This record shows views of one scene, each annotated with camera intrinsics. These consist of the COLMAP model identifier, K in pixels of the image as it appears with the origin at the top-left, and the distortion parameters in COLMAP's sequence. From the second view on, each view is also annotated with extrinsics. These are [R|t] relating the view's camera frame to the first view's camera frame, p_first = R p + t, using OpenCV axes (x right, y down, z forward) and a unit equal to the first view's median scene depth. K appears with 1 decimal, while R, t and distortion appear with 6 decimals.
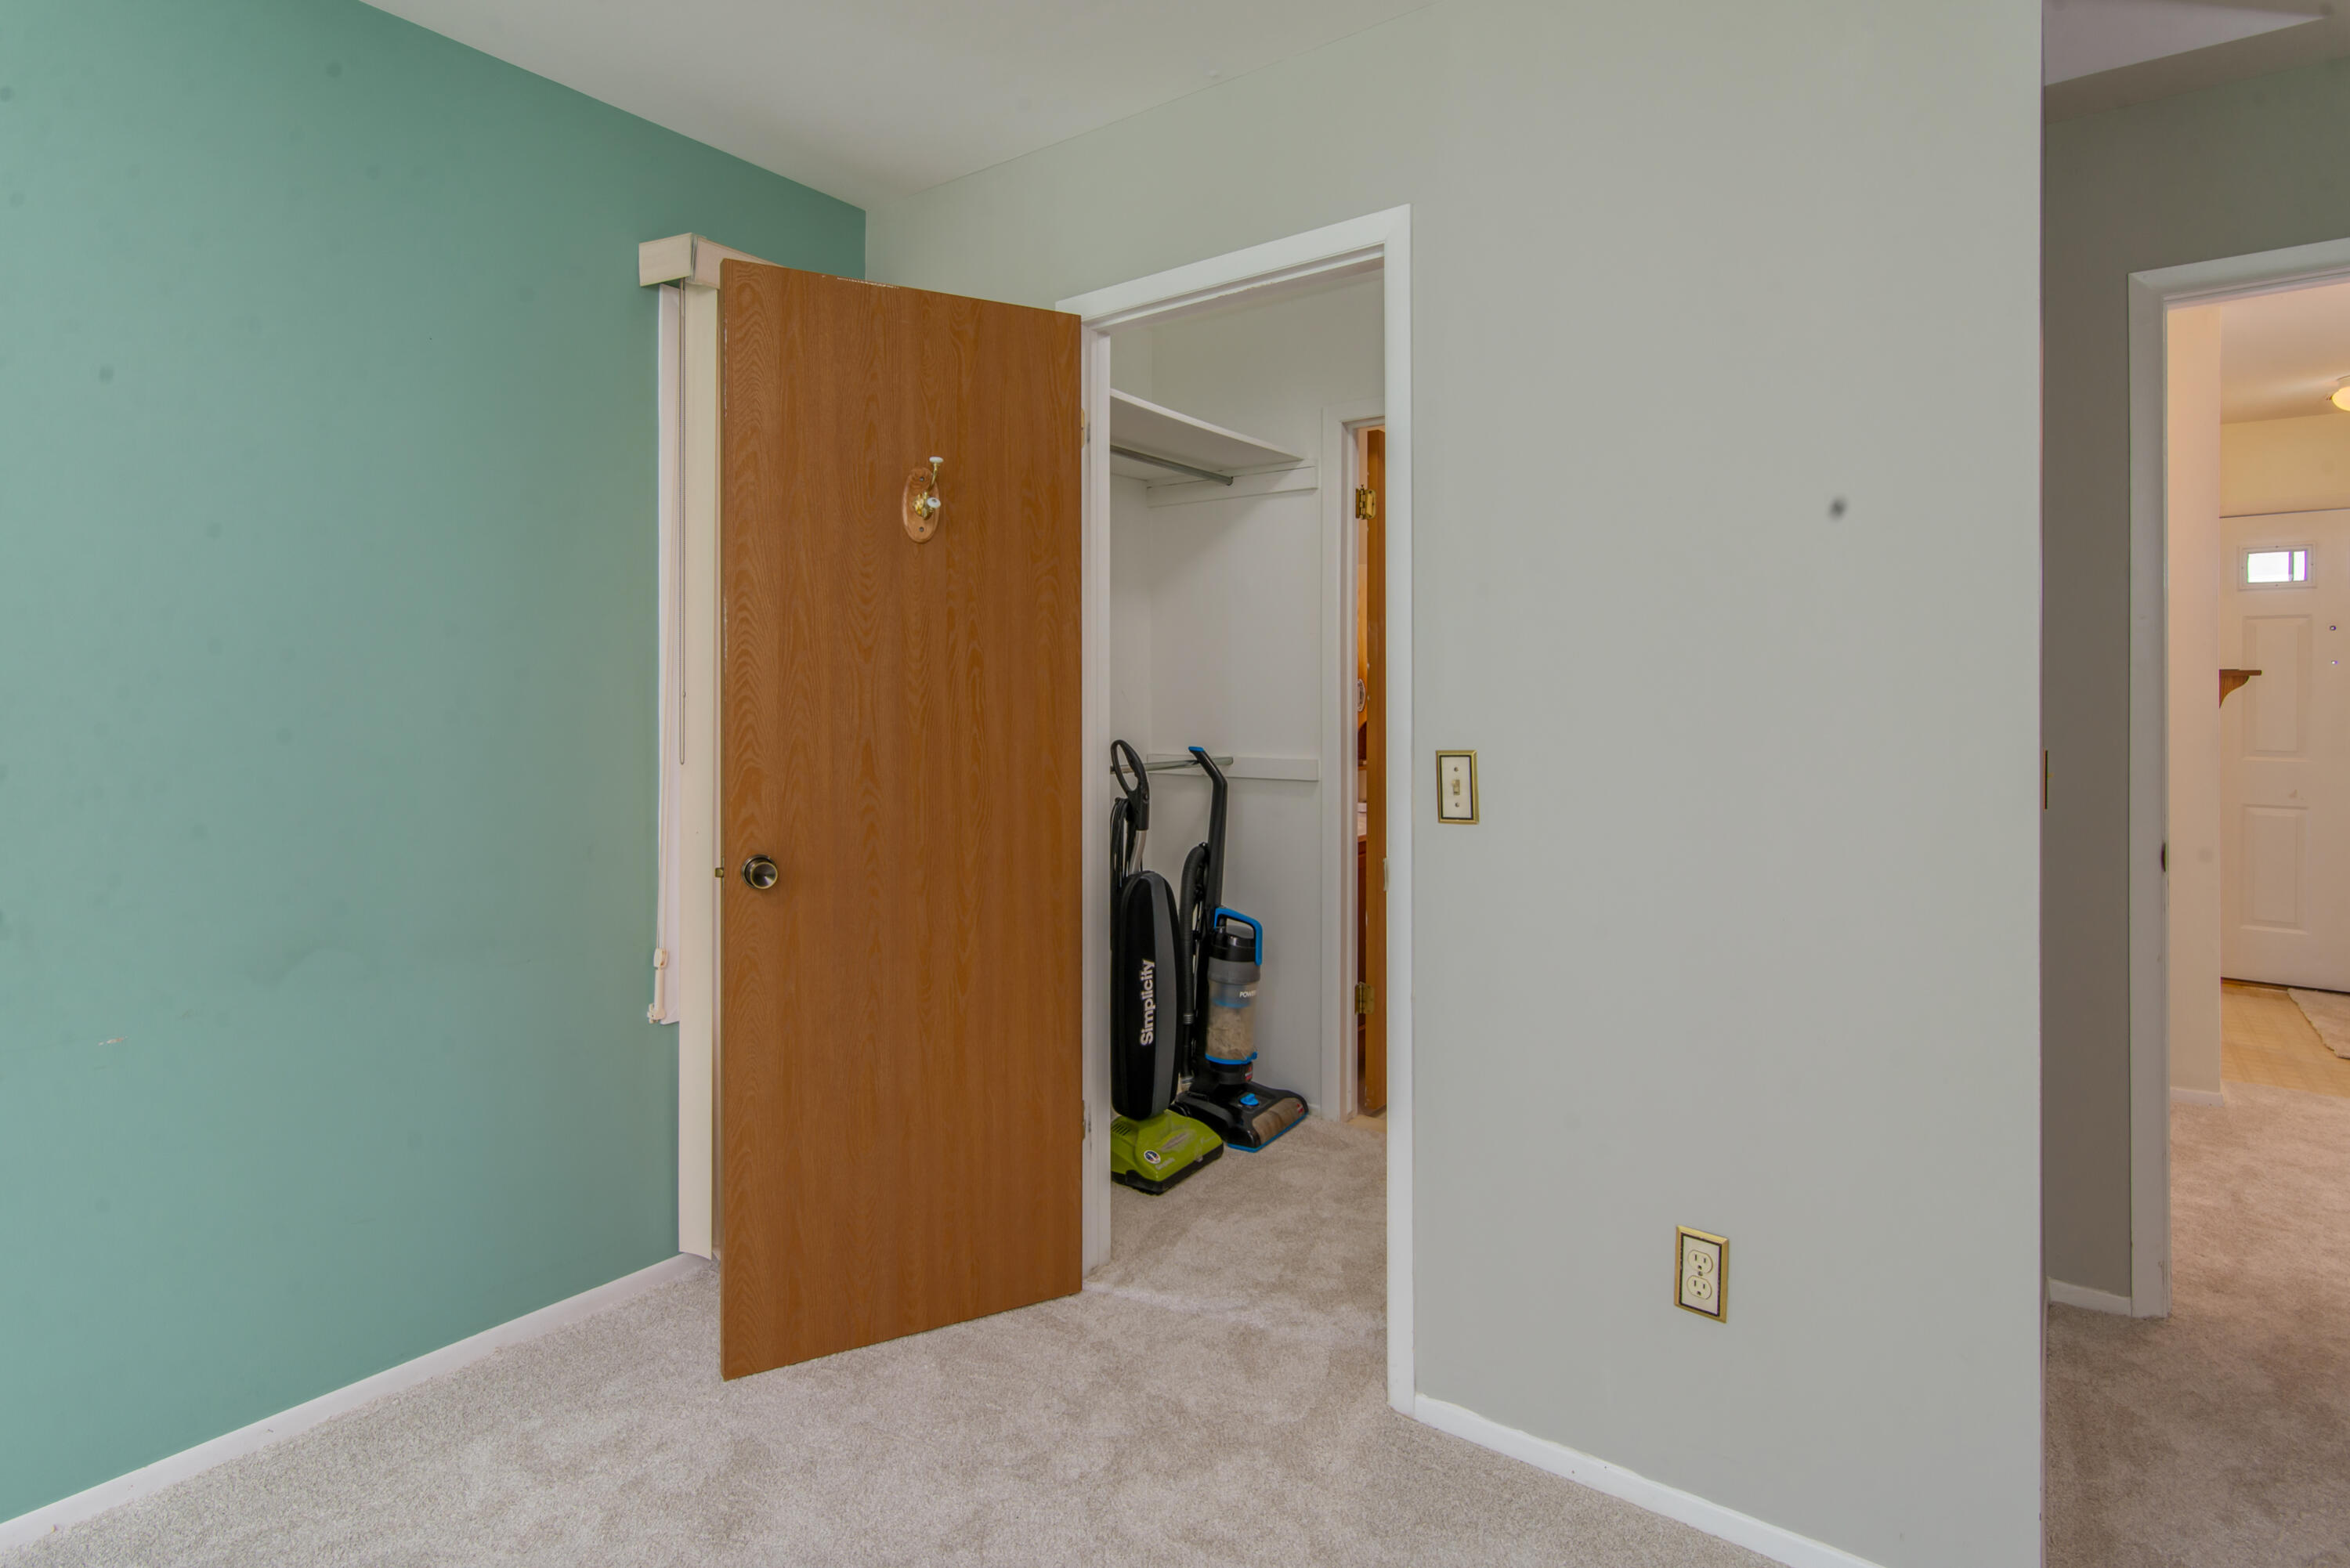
lens RADIAL K [[1167.1, 0, 1169.1], [0, 1167.1, 706.3], [0, 0, 1]] dist [0.005258, -0.000792]
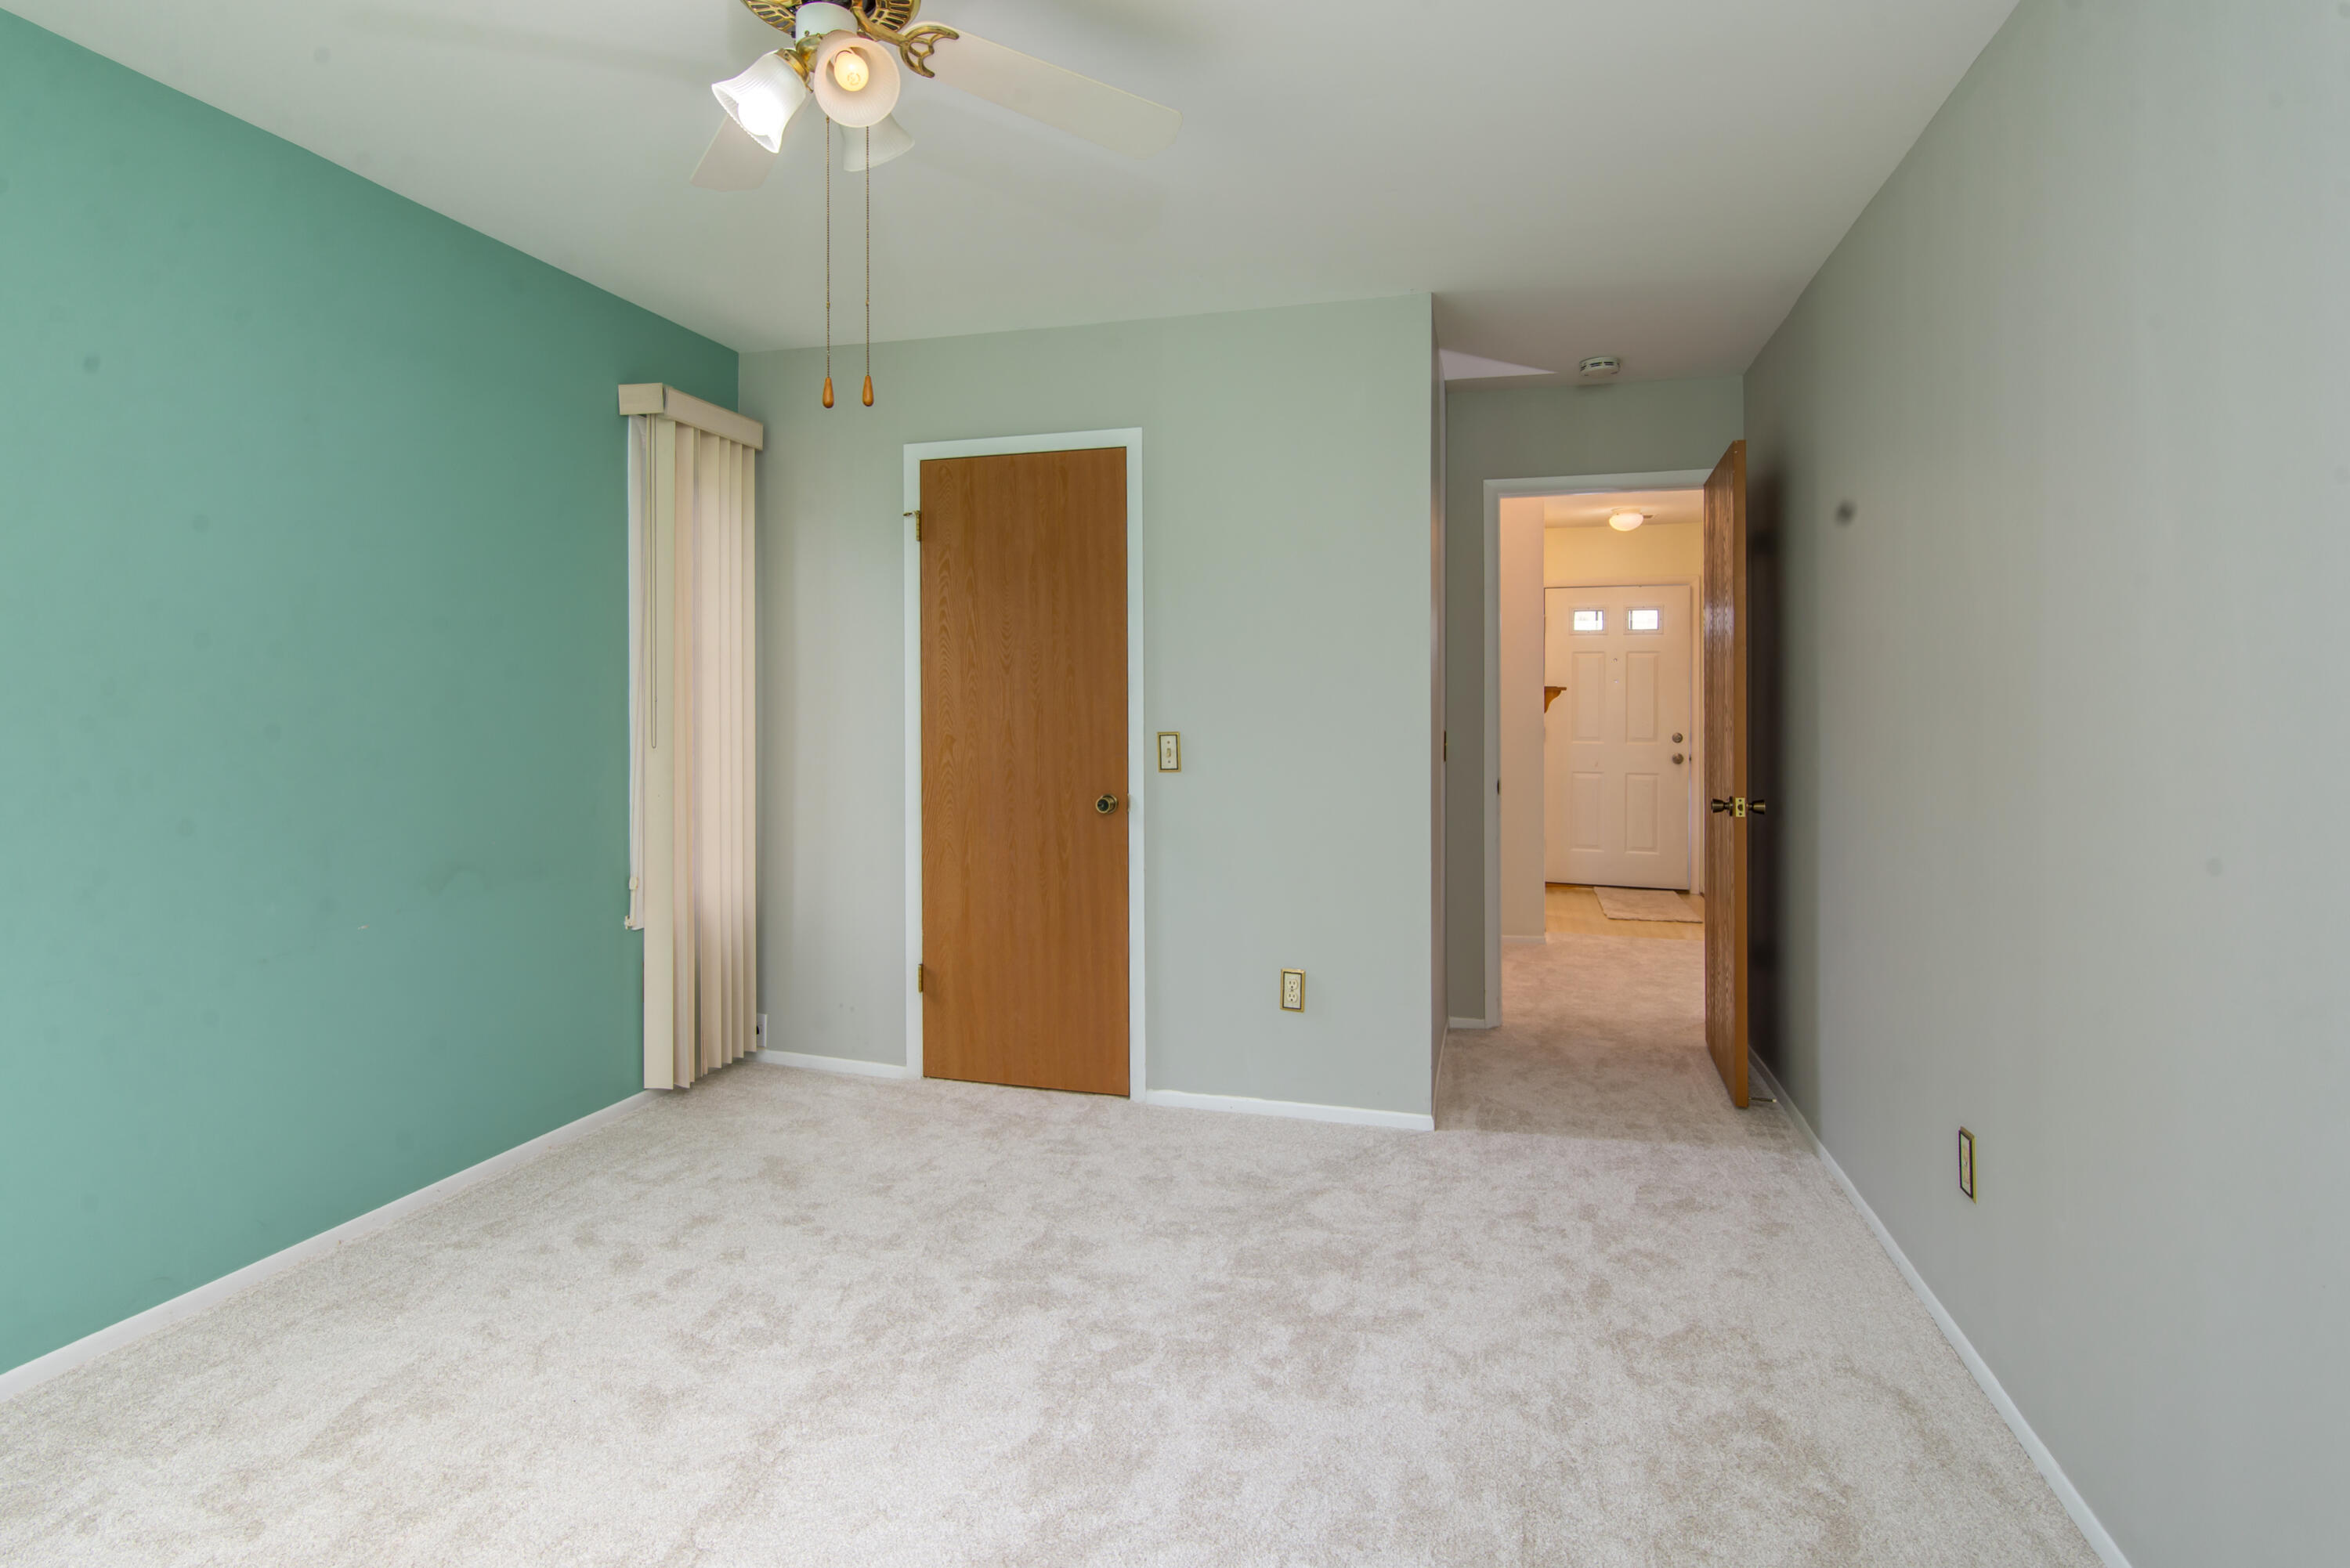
lens RADIAL K [[1167.1, 0, 1169.1], [0, 1167.1, 706.3], [0, 0, 1]] dist [0.005258, -0.000792]
pose [[0.931209, 0.000333, 0.364486, -0.349214], [0.001016, 0.999993, -0.003508, 0.003212], [-0.364485, 0.003637, 0.931202, -0.583640]]
